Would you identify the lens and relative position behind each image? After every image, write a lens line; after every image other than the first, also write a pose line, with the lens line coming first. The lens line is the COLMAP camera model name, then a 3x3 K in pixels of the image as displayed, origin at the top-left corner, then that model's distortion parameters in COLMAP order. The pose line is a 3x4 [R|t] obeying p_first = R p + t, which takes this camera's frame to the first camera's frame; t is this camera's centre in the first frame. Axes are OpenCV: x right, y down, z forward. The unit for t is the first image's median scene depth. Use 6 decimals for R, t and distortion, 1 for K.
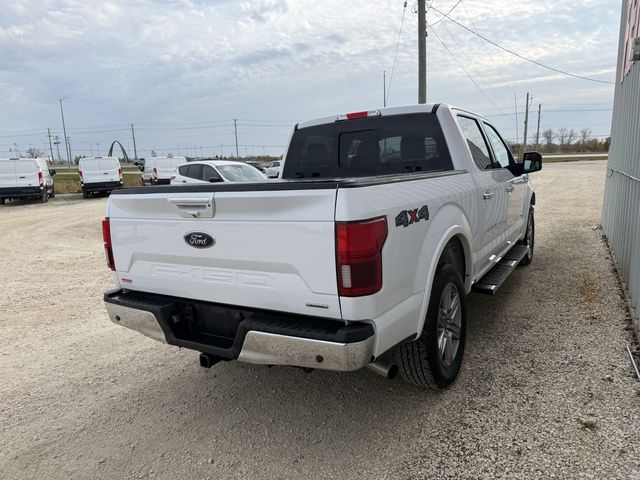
lens RADIAL K [[447.7, 0, 320.4], [0, 447.7, 234.8], [0, 0, 1]] dist [0.055065, -0.077731]
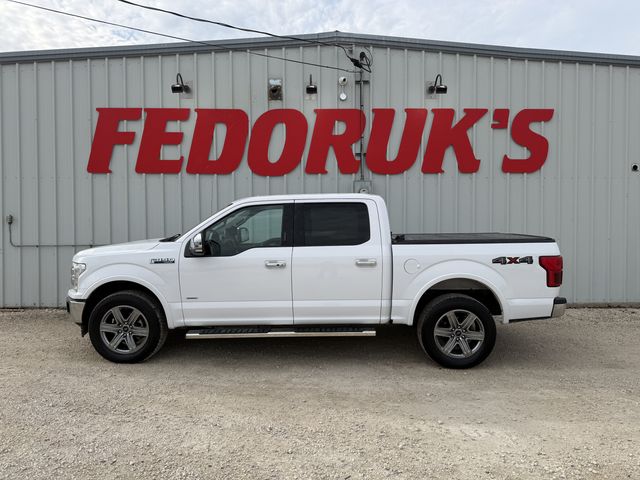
lens RADIAL K [[447.7, 0, 320.4], [0, 447.7, 234.8], [0, 0, 1]] dist [0.055065, -0.077731]
pose [[-0.521777, 0.029969, 0.852555, -1.532360], [0.162634, 0.984548, 0.064926, -0.388575], [-0.837436, 0.172532, -0.518588, 2.755735]]
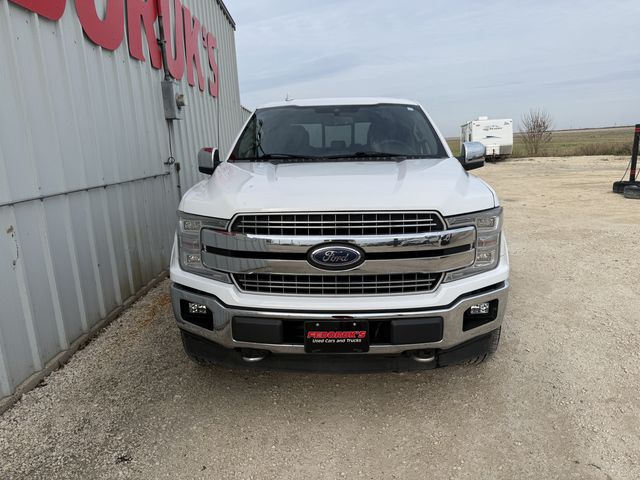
lens RADIAL K [[447.7, 0, 320.4], [0, 447.7, 234.8], [0, 0, 1]] dist [0.055065, -0.077731]
pose [[-0.866349, 0.173095, -0.468484, 1.245743], [-0.001064, 0.937379, 0.348309, -0.567047], [0.499438, 0.302256, -0.811913, 3.197302]]
